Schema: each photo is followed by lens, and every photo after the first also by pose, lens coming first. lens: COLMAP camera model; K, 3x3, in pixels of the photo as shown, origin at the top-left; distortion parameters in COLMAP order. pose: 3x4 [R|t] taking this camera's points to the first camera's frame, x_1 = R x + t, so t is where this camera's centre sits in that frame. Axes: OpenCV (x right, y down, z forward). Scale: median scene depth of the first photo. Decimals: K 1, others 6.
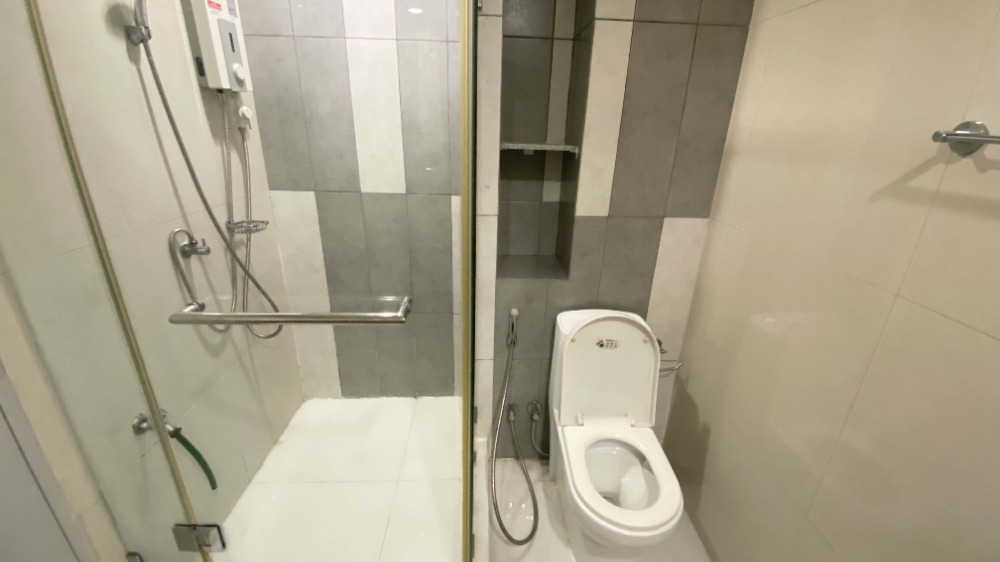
lens RADIAL K [[404.4, 0, 500.0], [0, 404.4, 281.0], [0, 0, 1]] dist [0.027491, -0.022412]
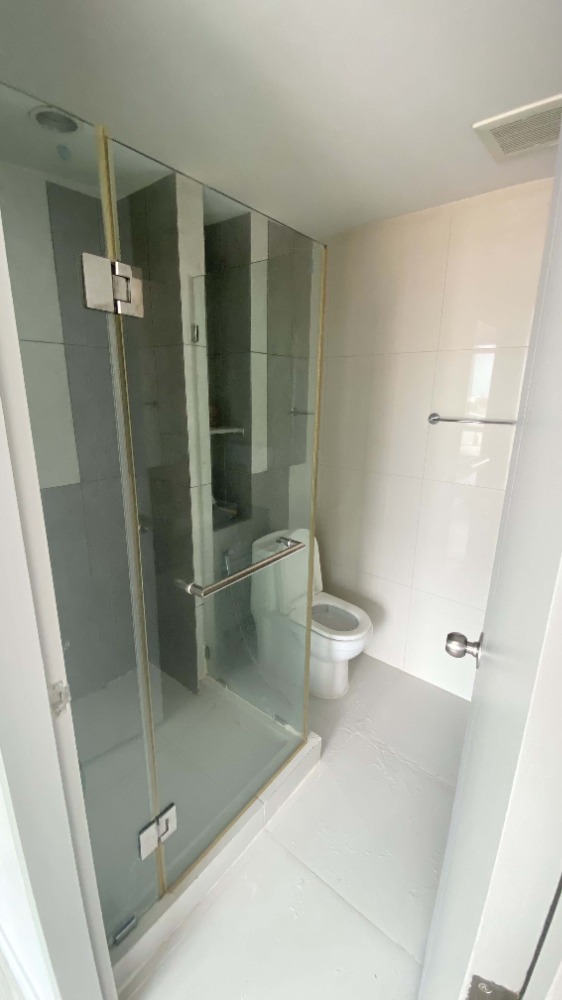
lens RADIAL K [[404.4, 0, 281.0], [0, 404.4, 500.0], [0, 0, 1]] dist [0.027491, -0.022412]
pose [[0.667906, -0.209359, 0.714192, -0.803540], [0.266820, 0.963187, 0.032822, -0.089354], [-0.694772, 0.168639, 0.699180, -0.080920]]
